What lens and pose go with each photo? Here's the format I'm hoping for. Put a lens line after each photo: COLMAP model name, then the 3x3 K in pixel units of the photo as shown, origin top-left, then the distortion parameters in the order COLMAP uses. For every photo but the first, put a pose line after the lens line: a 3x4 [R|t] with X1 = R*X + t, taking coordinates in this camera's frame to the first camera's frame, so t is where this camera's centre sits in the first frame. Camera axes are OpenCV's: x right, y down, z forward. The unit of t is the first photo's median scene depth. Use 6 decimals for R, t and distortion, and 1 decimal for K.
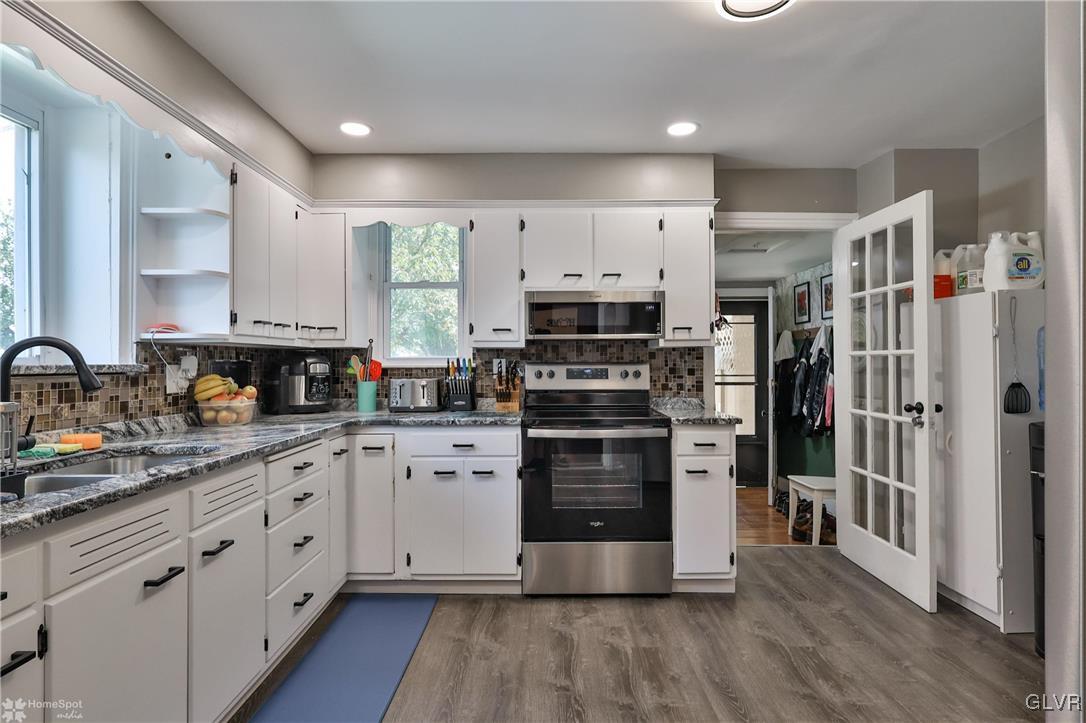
lens RADIAL K [[560.5, 0, 557.3], [0, 560.5, 359.9], [0, 0, 1]] dist [-0.003428, 0.000680]
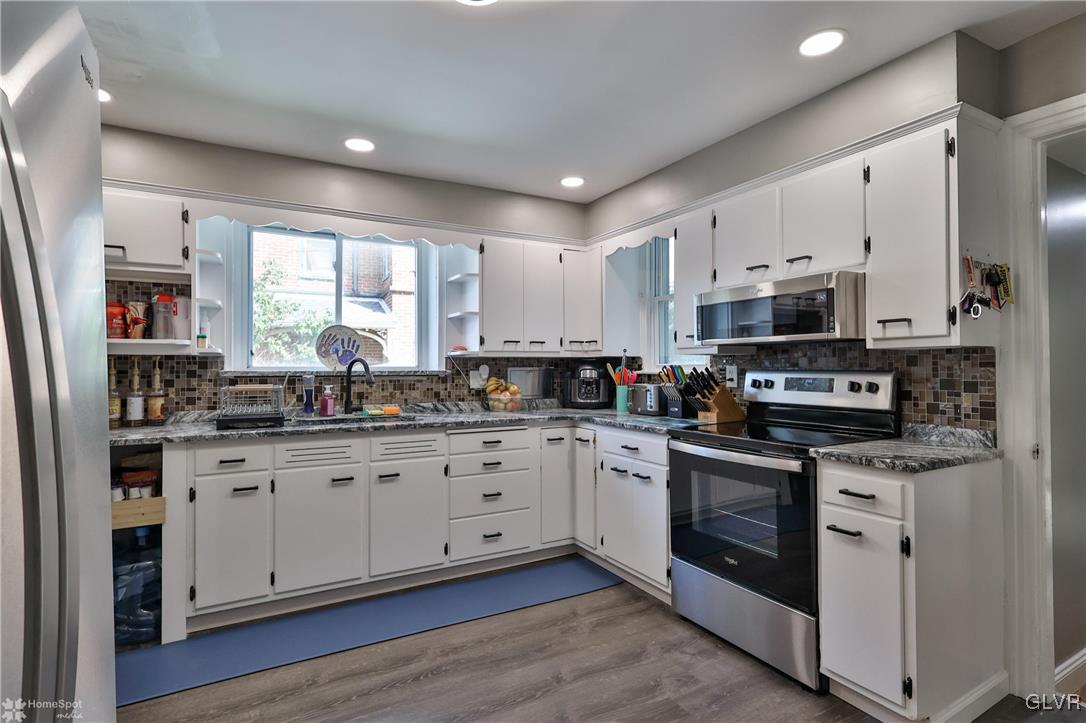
lens RADIAL K [[549.0, 0, 545.1], [0, 549.0, 365.4], [0, 0, 1]] dist [0.000495, 0.000536]
pose [[0.472844, -0.000371, -0.881146, 0.675561], [0.004443, 0.999988, 0.001963, -0.007072], [0.881135, -0.004843, 0.472840, 0.361797]]
